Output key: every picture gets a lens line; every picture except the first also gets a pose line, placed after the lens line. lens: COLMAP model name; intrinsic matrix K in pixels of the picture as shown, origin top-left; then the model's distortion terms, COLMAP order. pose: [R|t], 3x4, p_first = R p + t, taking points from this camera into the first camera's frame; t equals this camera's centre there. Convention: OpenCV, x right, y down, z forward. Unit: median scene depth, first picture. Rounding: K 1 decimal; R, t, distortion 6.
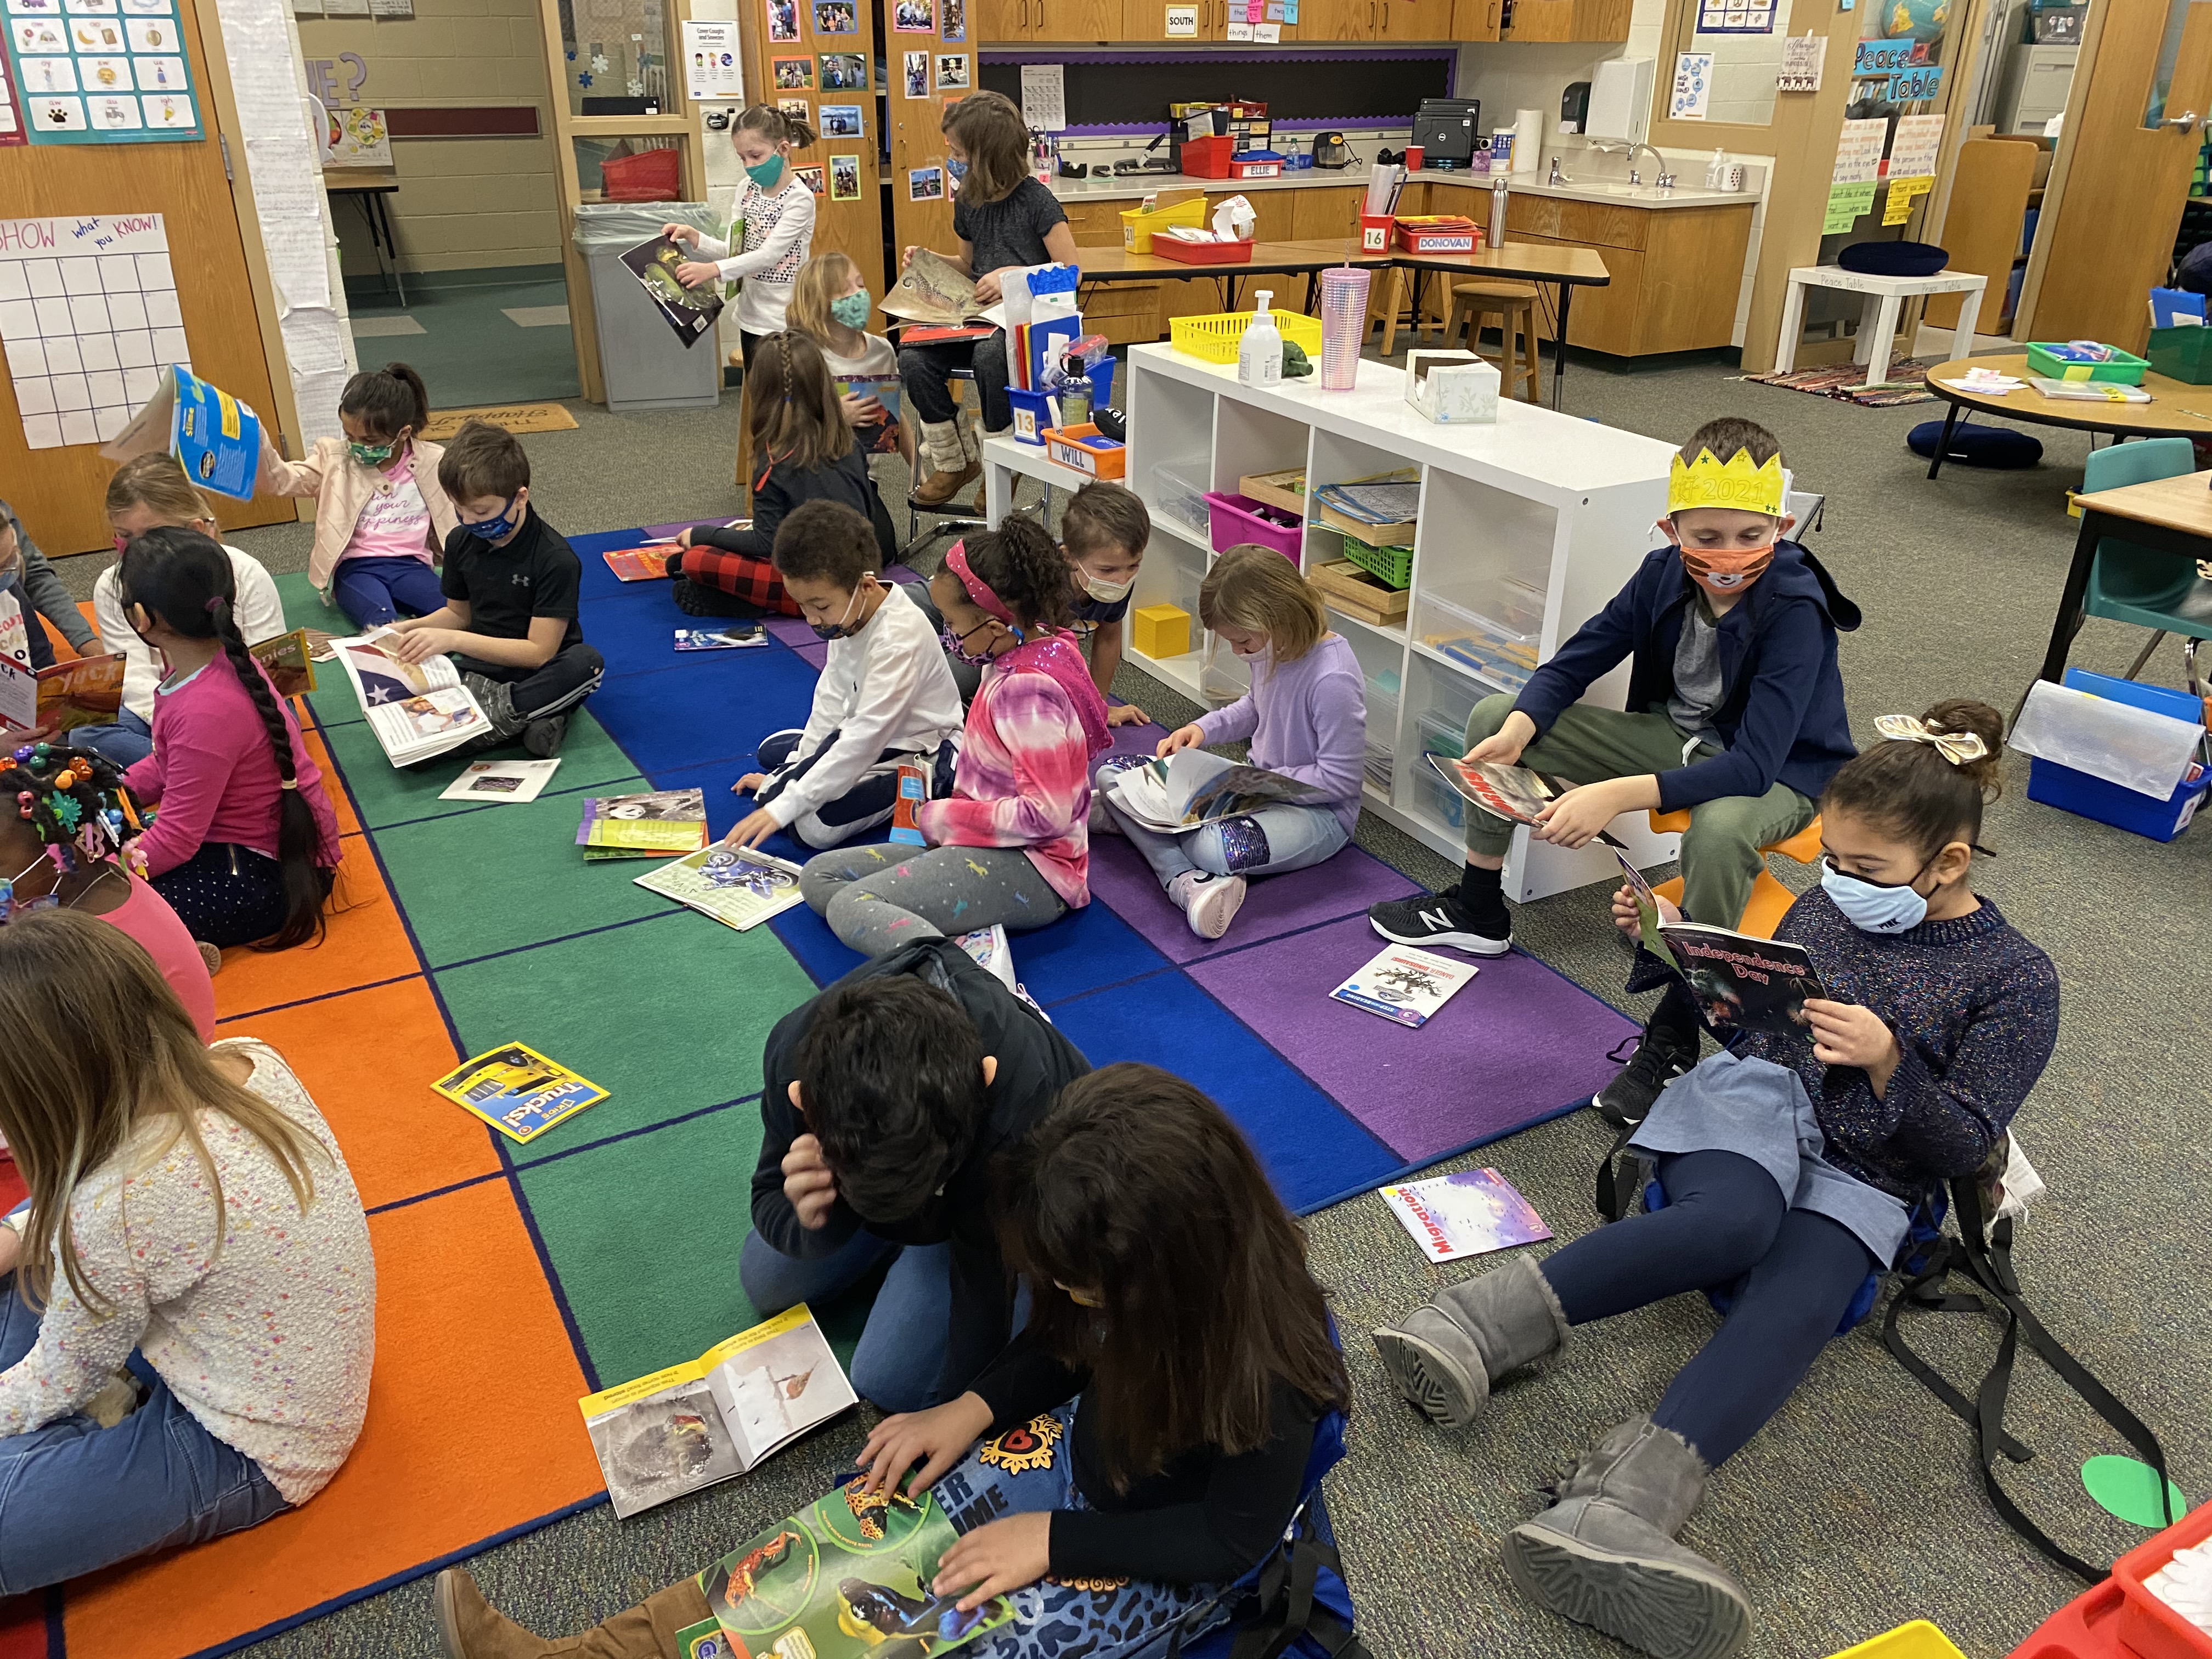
lens RADIAL K [[1667.1, 0, 1090.7], [0, 1667.1, 818.8], [0, 0, 1]] dist [0.022738, -0.023702]
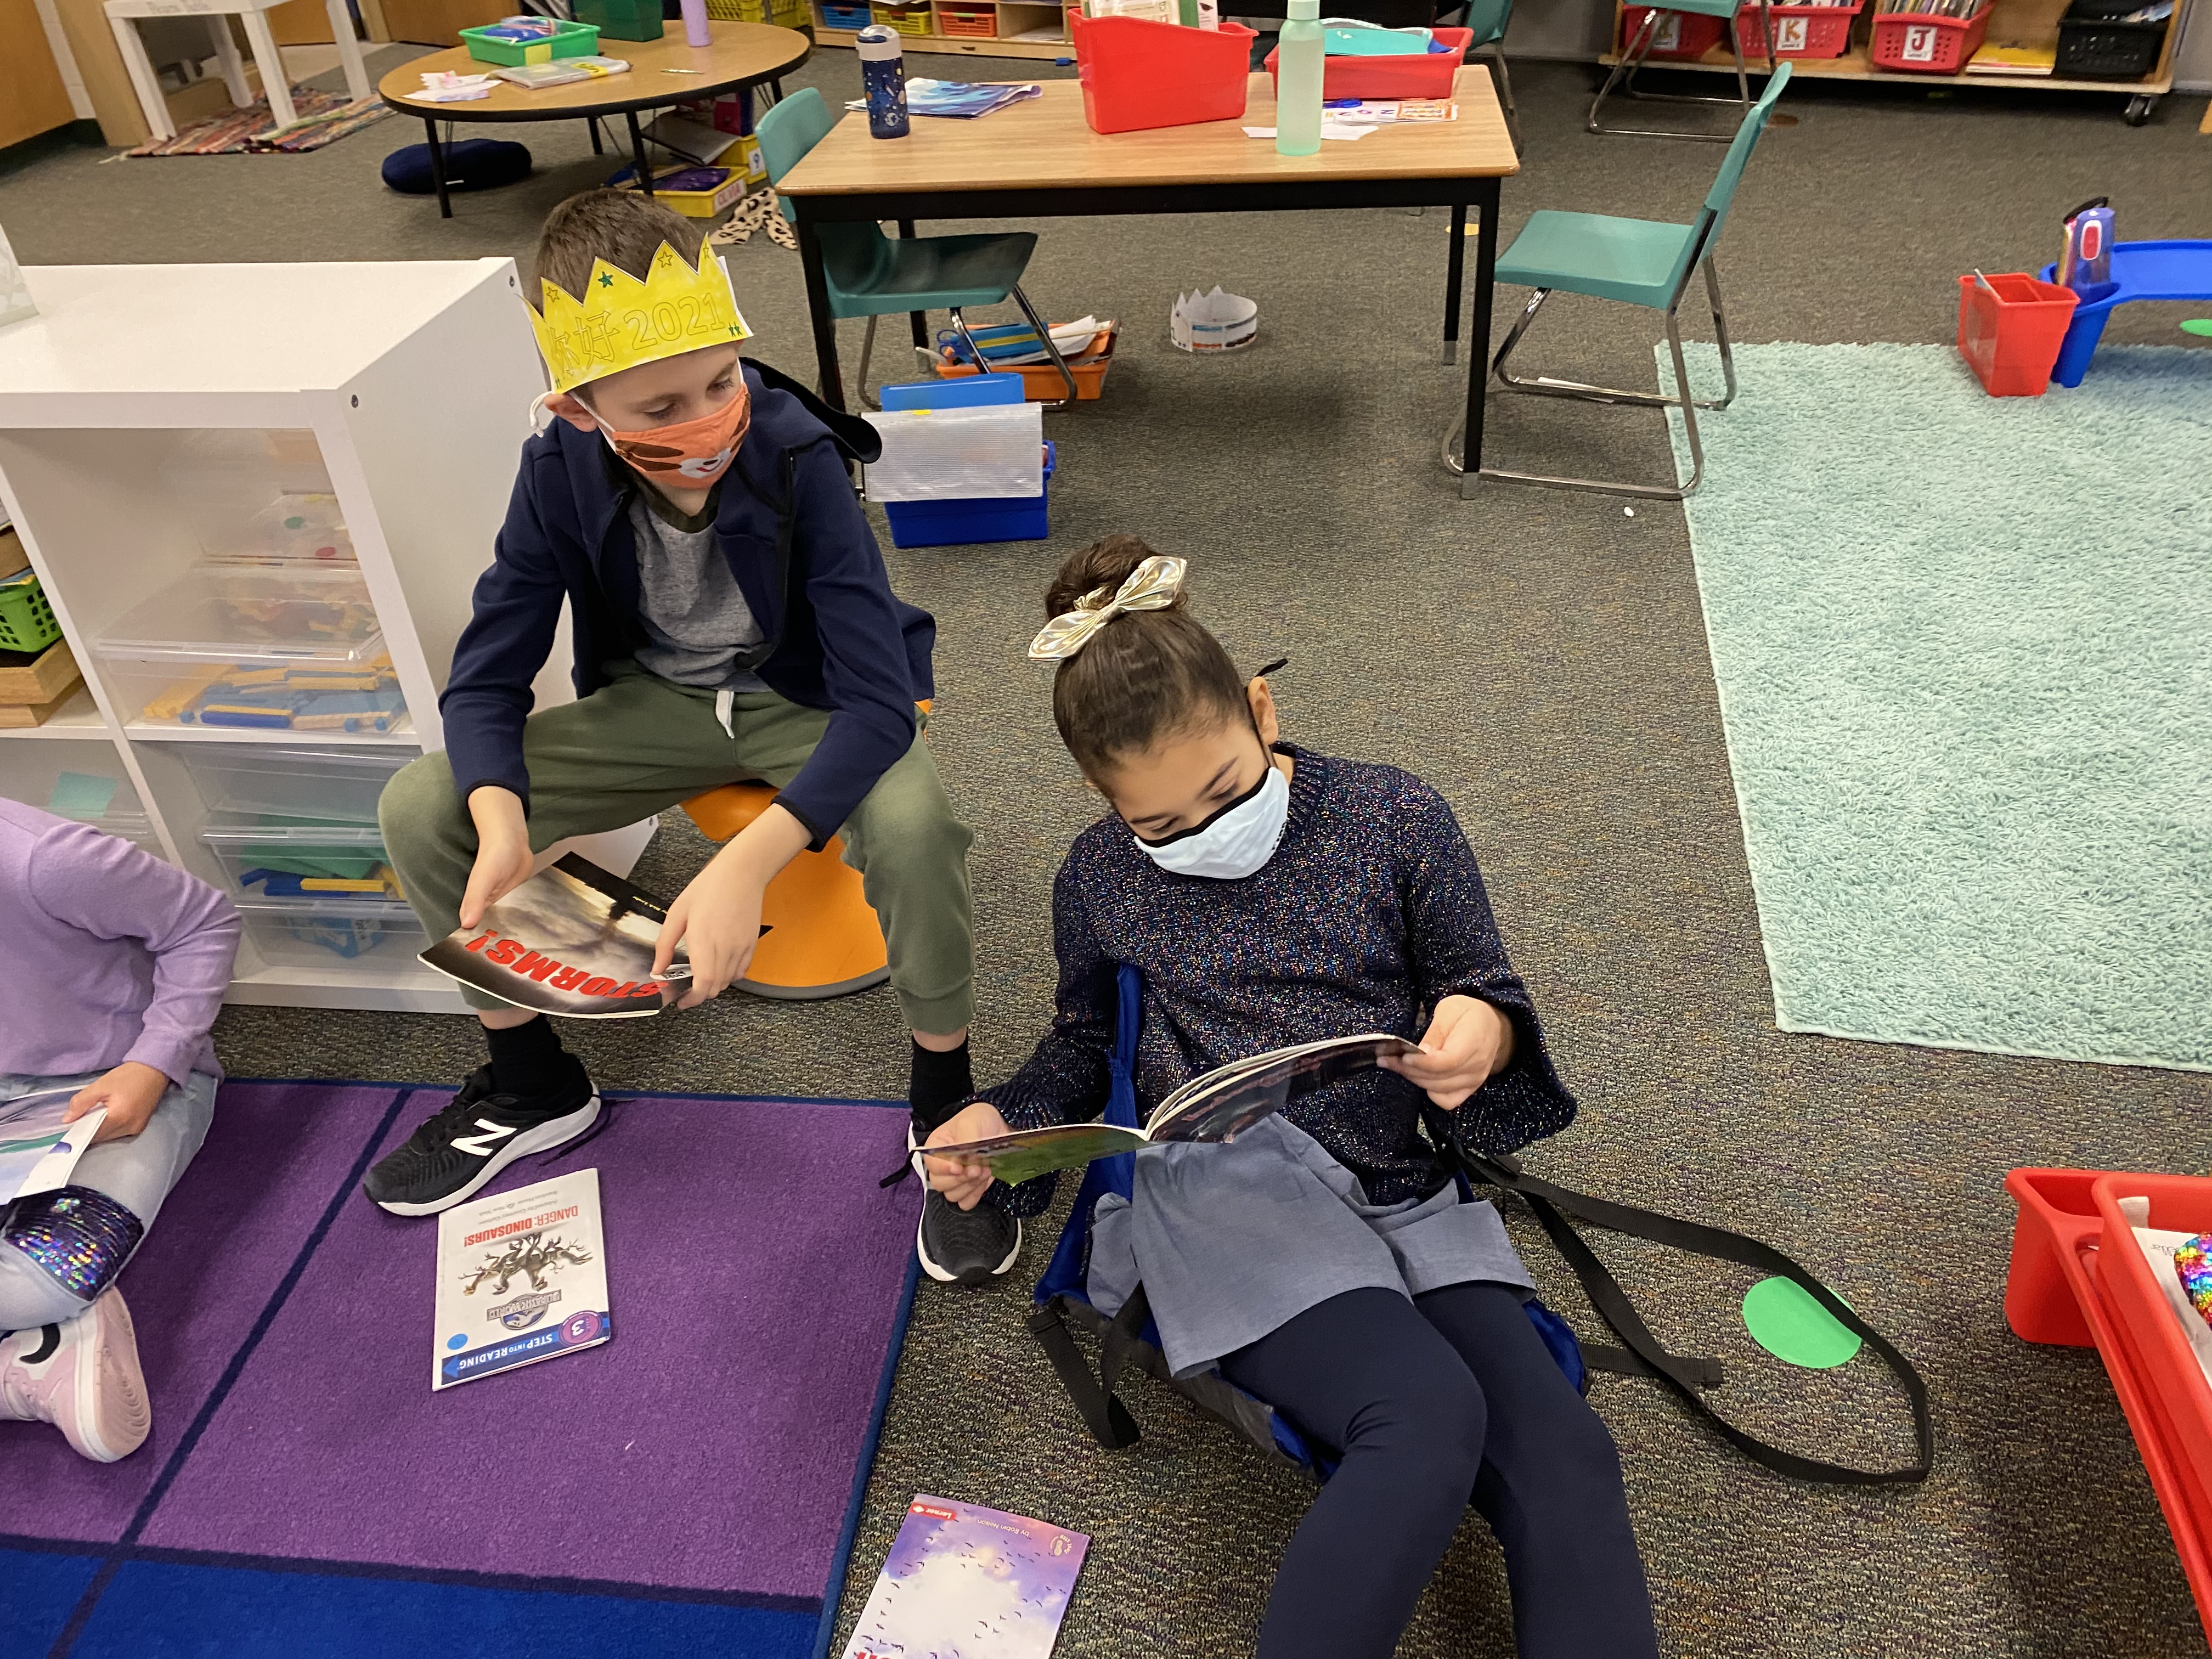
lens RADIAL K [[1667.1, 0, 1115.7], [0, 1667.1, 808.7], [0, 0, 1]] dist [0.022738, -0.023702]
pose [[0.583678, -0.493672, 0.644676, 0.011206], [0.402383, 0.865463, 0.298433, -0.129904], [-0.705271, 0.085218, 0.703797, 0.410288]]
